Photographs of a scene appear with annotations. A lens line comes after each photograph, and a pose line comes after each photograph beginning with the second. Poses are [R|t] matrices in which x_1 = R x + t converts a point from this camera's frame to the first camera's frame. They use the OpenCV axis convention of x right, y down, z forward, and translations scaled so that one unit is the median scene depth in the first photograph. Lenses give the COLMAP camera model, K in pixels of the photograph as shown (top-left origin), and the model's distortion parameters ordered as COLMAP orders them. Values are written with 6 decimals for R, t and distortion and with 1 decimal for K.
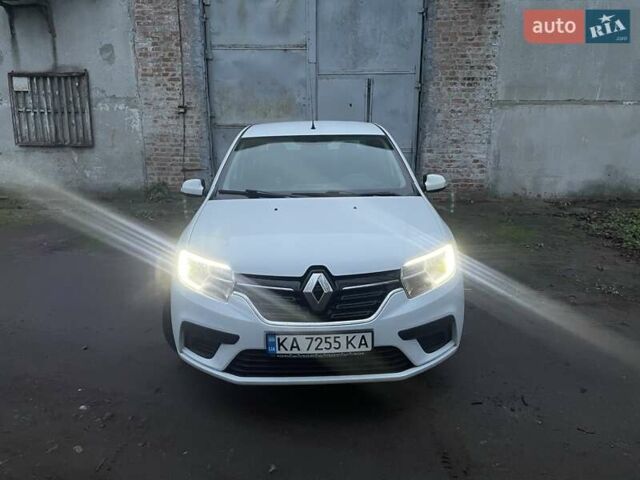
lens RADIAL K [[487.1, 0, 326.7], [0, 487.1, 238.5], [0, 0, 1]] dist [0.084272, -0.115889]
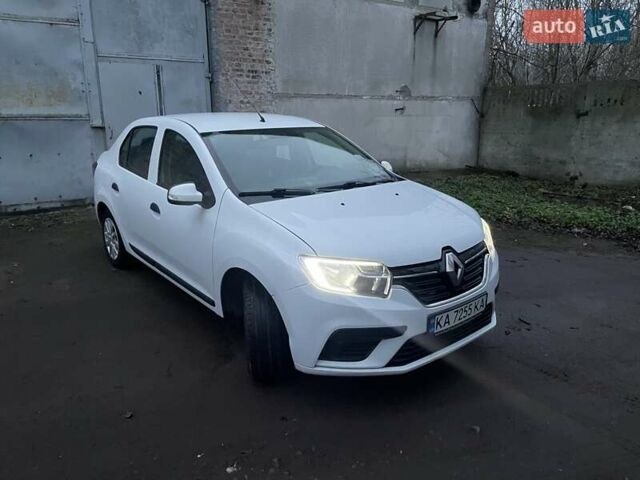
lens RADIAL K [[479.5, 0, 323.2], [0, 479.5, 240.0], [0, 0, 1]] dist [0.080485, -0.095399]
pose [[0.790966, -0.157922, 0.591128, -0.264313], [0.140860, 0.987166, 0.075246, -0.024300], [-0.595425, 0.023749, 0.803060, 0.085235]]
